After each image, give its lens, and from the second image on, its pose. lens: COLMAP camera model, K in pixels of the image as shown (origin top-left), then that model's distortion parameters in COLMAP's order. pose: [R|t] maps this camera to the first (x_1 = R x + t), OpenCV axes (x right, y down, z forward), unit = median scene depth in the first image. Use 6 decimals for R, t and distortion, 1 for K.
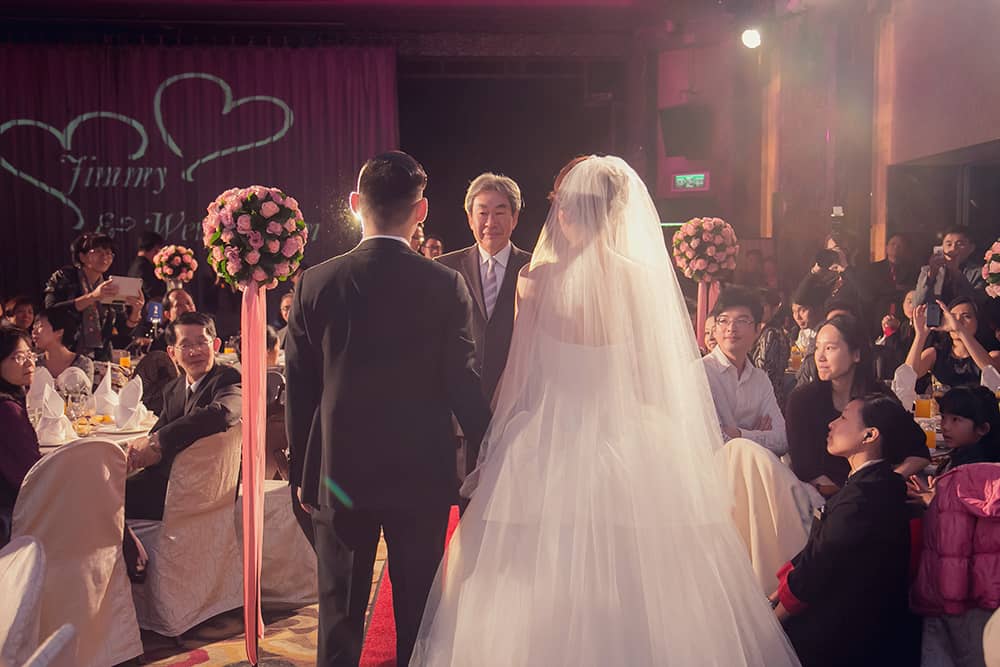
lens RADIAL K [[1152.4, 0, 500.0], [0, 1152.4, 331.1], [0, 0, 1]] dist [0.084490, 0.000000]
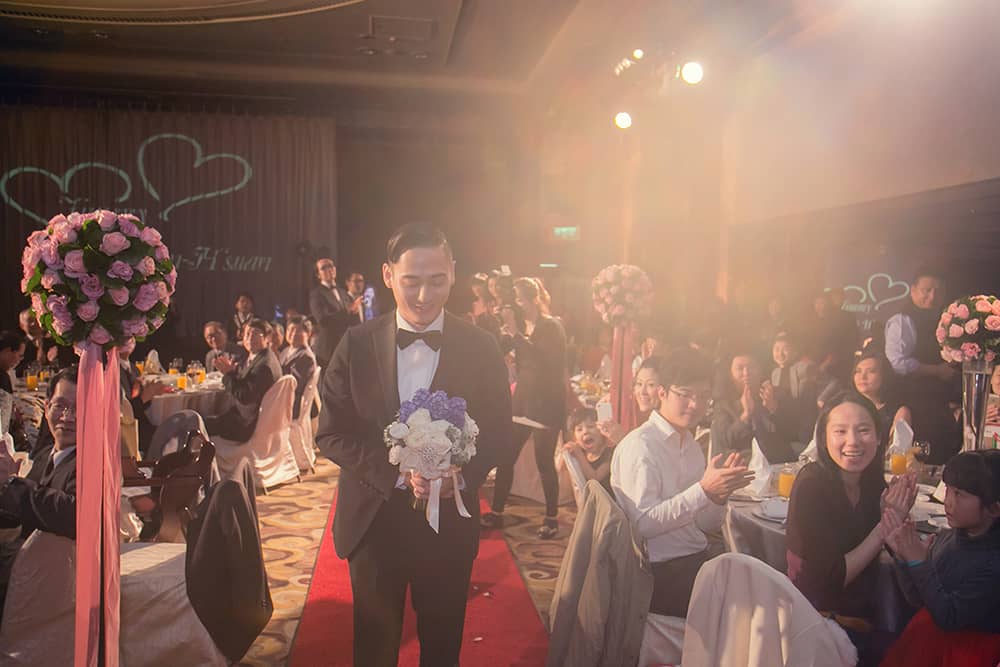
lens RADIAL K [[814.2, 0, 475.0], [0, 814.2, 338.5], [0, 0, 1]] dist [0.001321, 0.009718]
pose [[0.996730, 0.020577, 0.078143, -0.010907], [-0.020738, 0.999784, 0.001257, -0.030500], [-0.078100, -0.002873, 0.996941, 0.284452]]
